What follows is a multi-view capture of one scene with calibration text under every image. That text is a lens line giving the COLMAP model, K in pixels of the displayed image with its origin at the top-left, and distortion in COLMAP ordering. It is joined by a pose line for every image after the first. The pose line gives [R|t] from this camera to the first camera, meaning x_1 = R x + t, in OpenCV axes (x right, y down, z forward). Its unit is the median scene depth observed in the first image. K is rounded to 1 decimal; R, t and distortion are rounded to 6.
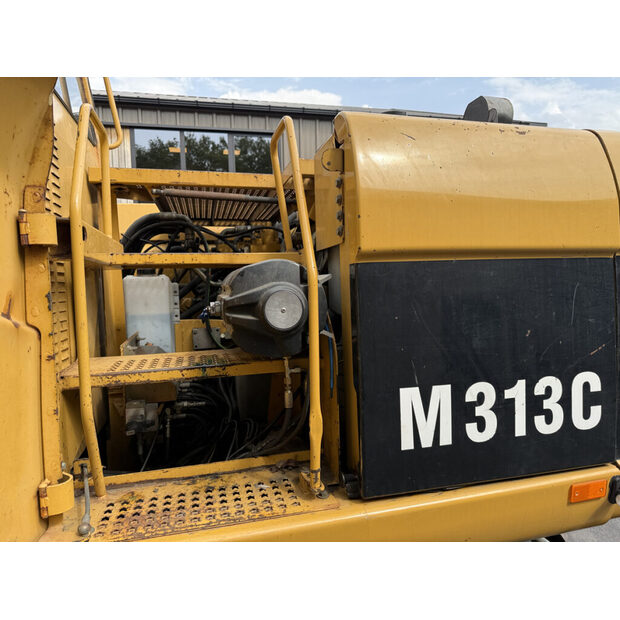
lens RADIAL K [[434.5, 0, 306.5], [0, 434.5, 307.9], [0, 0, 1]] dist [0.054002, -0.065909]
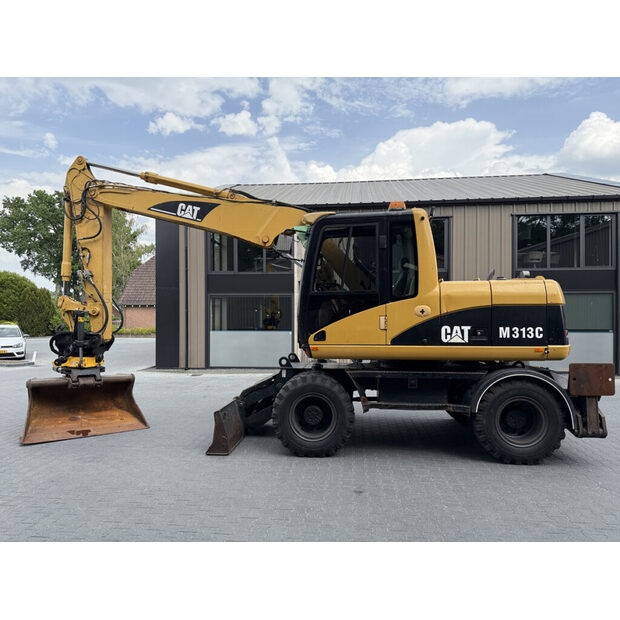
lens RADIAL K [[434.5, 0, 307.6], [0, 434.5, 313.3], [0, 0, 1]] dist [0.054002, -0.065909]
pose [[0.945391, 0.022701, -0.325146, -0.302137], [-0.048049, 0.996379, -0.070140, 0.509443], [0.322377, 0.081932, 0.943059, -5.170990]]
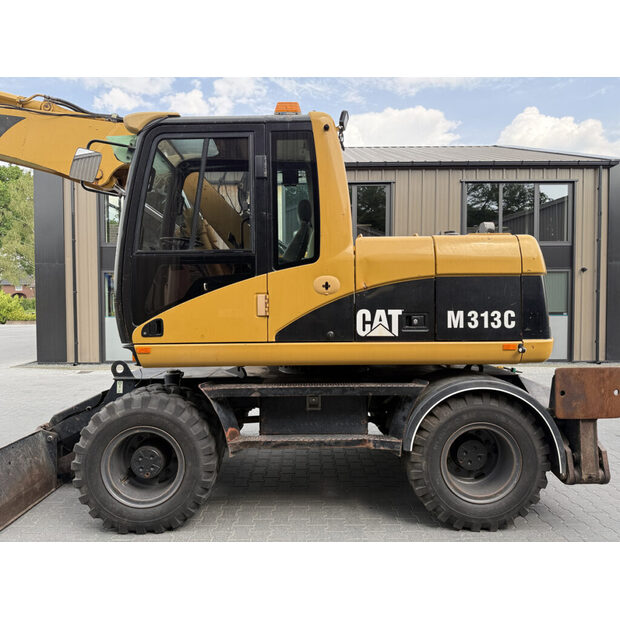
lens RADIAL K [[434.5, 0, 307.2], [0, 434.5, 310.1], [0, 0, 1]] dist [0.054002, -0.065909]
pose [[0.974503, 0.026181, -0.222844, -0.112132], [-0.037189, 0.998279, -0.045345, 0.365321], [0.221273, 0.052476, 0.973799, -2.653591]]
